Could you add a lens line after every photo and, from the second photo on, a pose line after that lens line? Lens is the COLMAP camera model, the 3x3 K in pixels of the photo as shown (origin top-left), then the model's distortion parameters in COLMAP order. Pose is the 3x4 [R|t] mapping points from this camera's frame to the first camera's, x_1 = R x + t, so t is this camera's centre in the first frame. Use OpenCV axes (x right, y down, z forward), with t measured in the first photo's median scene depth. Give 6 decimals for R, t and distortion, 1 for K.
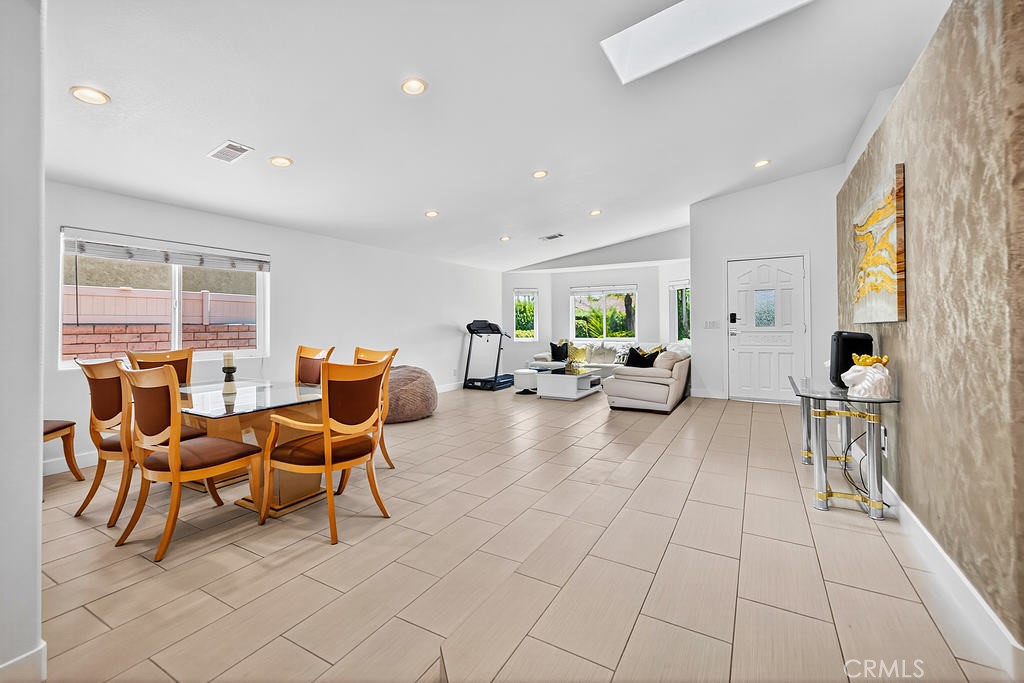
lens RADIAL K [[418.1, 0, 513.0], [0, 418.1, 335.2], [0, 0, 1]] dist [0.000662, 0.000427]
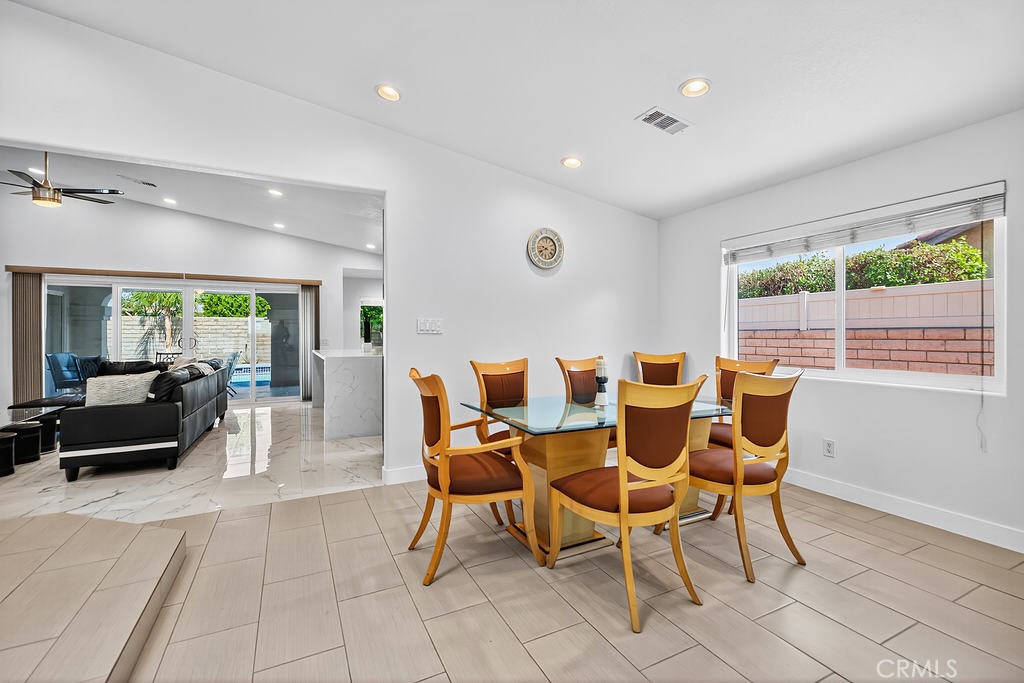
lens RADIAL K [[438.8, 0, 507.7], [0, 438.8, 336.1], [0, 0, 1]] dist [-0.000485, 0.000022]
pose [[-0.561564, 0.009226, -0.827382, 0.256068], [-0.011437, 0.999756, 0.018911, -0.030399], [0.827354, 0.020083, -0.561321, 1.455205]]
